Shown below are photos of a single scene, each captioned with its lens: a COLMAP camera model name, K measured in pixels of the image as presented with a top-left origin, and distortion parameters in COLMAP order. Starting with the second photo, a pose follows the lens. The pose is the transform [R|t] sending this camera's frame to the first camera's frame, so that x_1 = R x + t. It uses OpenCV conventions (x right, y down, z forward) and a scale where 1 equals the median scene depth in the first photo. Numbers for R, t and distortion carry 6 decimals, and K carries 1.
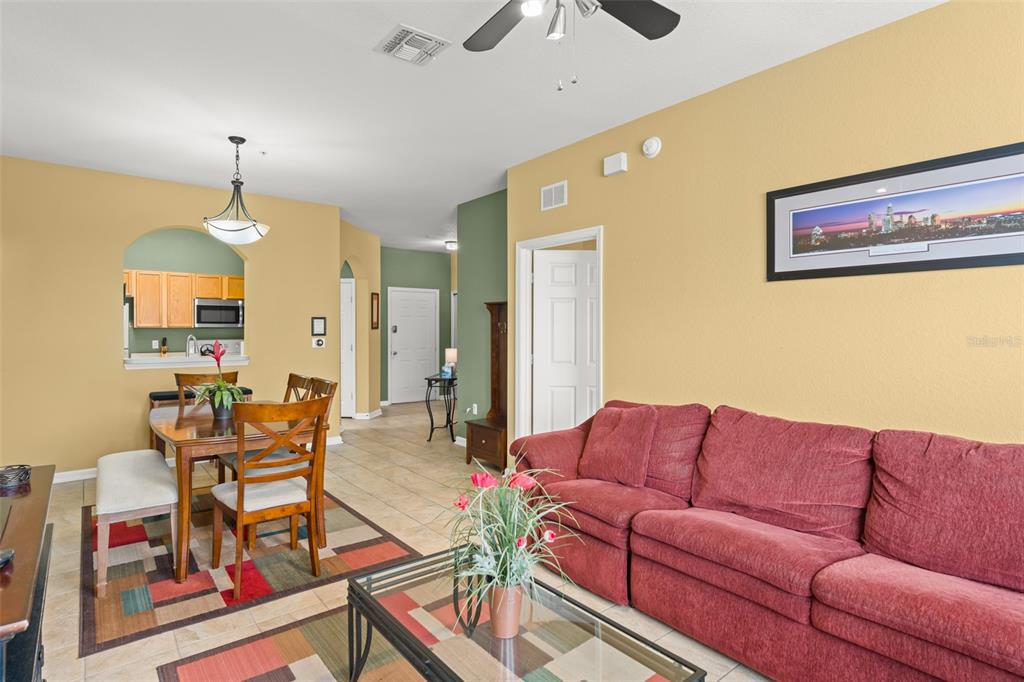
lens RADIAL K [[560.1, 0, 508.9], [0, 560.1, 331.1], [0, 0, 1]] dist [0.000063, 0.000522]
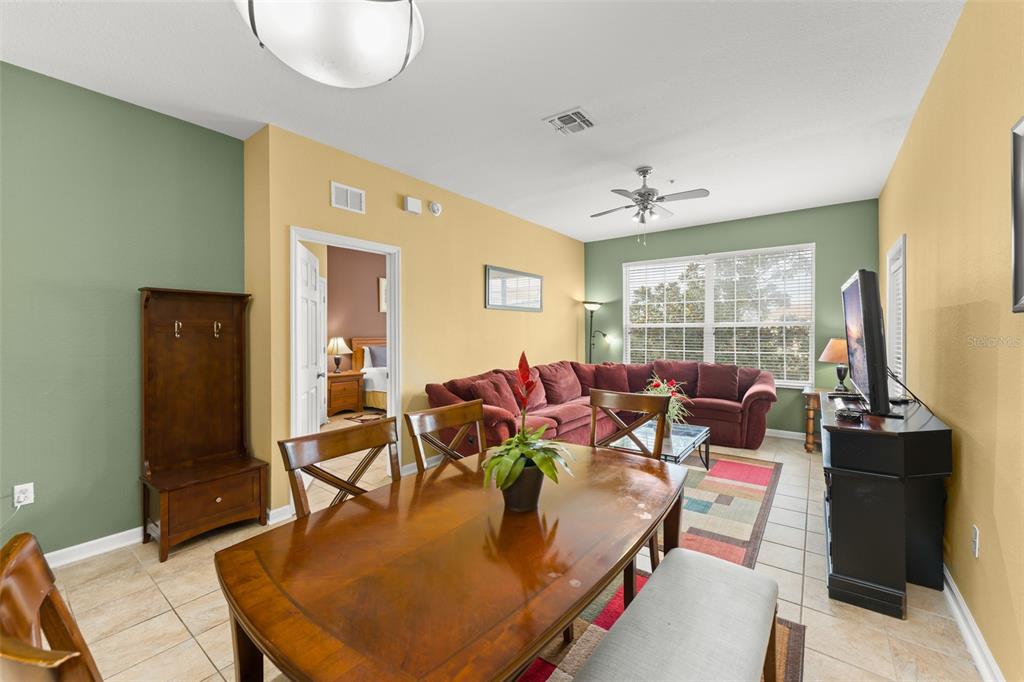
lens RADIAL K [[410.1, 0, 506.4], [0, 410.1, 339.0], [0, 0, 1]] dist [-0.002118, 0.000153]
pose [[-0.252734, -0.011863, 0.967463, -1.033740], [0.005083, 0.999895, 0.013588, 0.005900], [-0.967523, 0.008352, -0.252647, 1.327919]]
